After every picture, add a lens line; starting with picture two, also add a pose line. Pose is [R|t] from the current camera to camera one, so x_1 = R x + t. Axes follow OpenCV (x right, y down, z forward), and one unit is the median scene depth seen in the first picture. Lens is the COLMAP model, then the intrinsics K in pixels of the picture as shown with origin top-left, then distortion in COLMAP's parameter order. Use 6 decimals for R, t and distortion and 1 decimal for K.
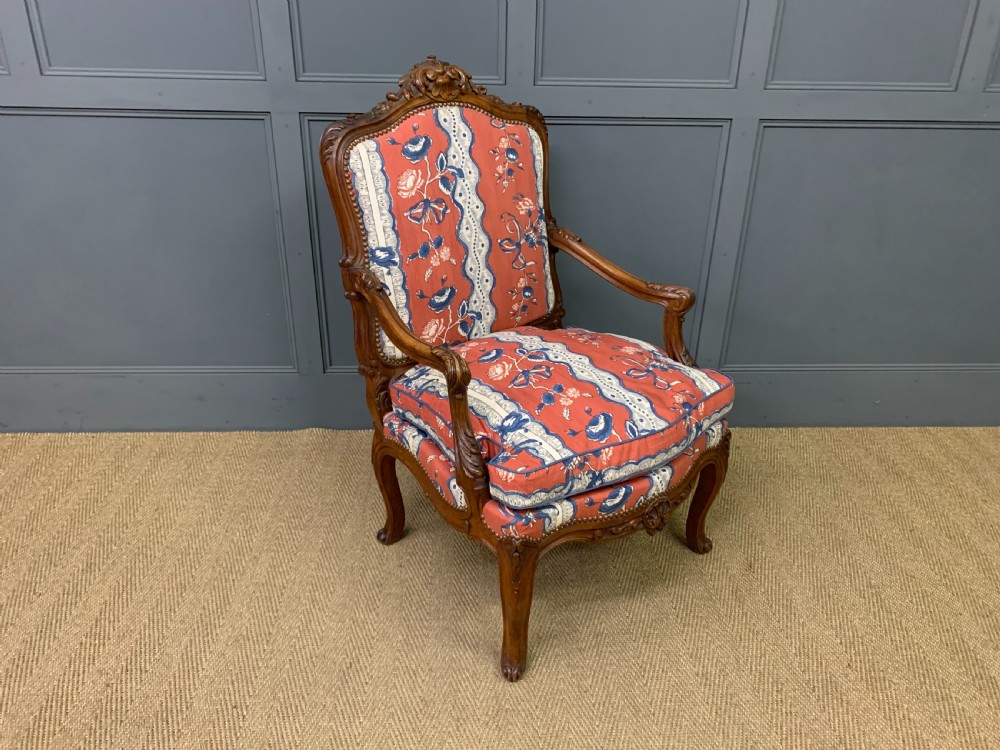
lens RADIAL K [[759.0, 0, 490.9], [0, 759.0, 377.0], [0, 0, 1]] dist [0.039231, -0.022352]
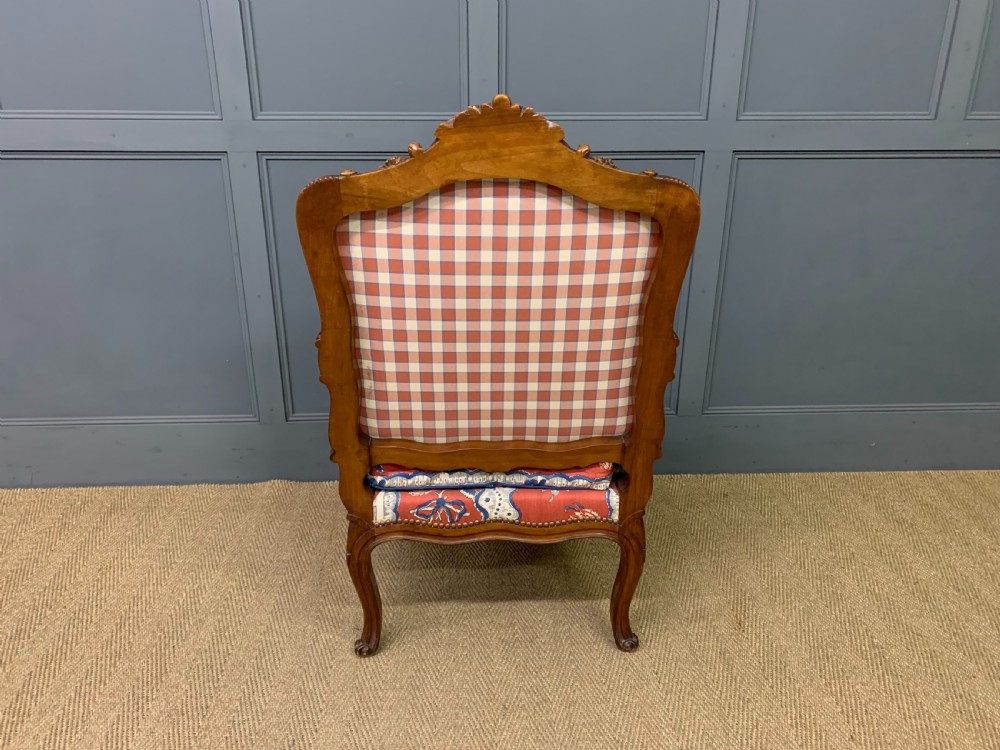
lens RADIAL K [[759.0, 0, 482.7], [0, 759.0, 373.0], [0, 0, 1]] dist [0.039231, -0.022352]
pose [[0.999855, -0.014176, -0.009450, 0.051103], [0.013402, 0.996905, -0.077467, 0.016681], [0.010519, 0.077329, 0.996950, 0.070422]]
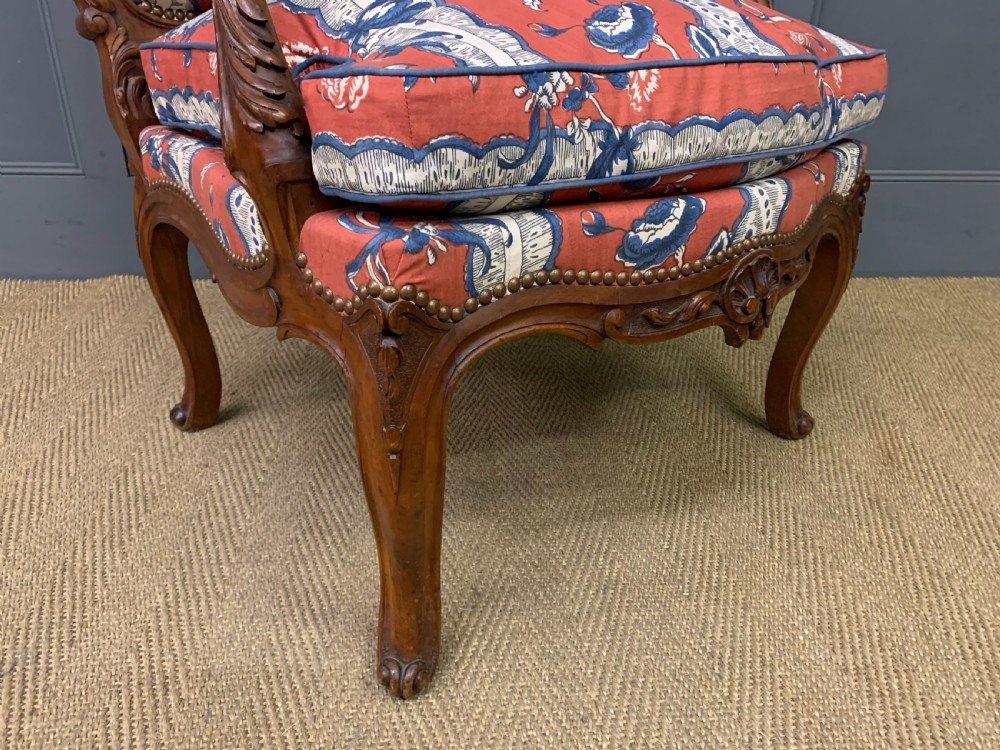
lens RADIAL K [[773.2, 0, 490.3], [0, 773.2, 383.2], [0, 0, 1]] dist [0.063640, -0.082146]
pose [[0.999417, -0.009738, 0.032732, 0.058110], [0.008792, 0.999543, 0.028937, 0.205626], [-0.032999, -0.028632, 0.999045, 0.550622]]
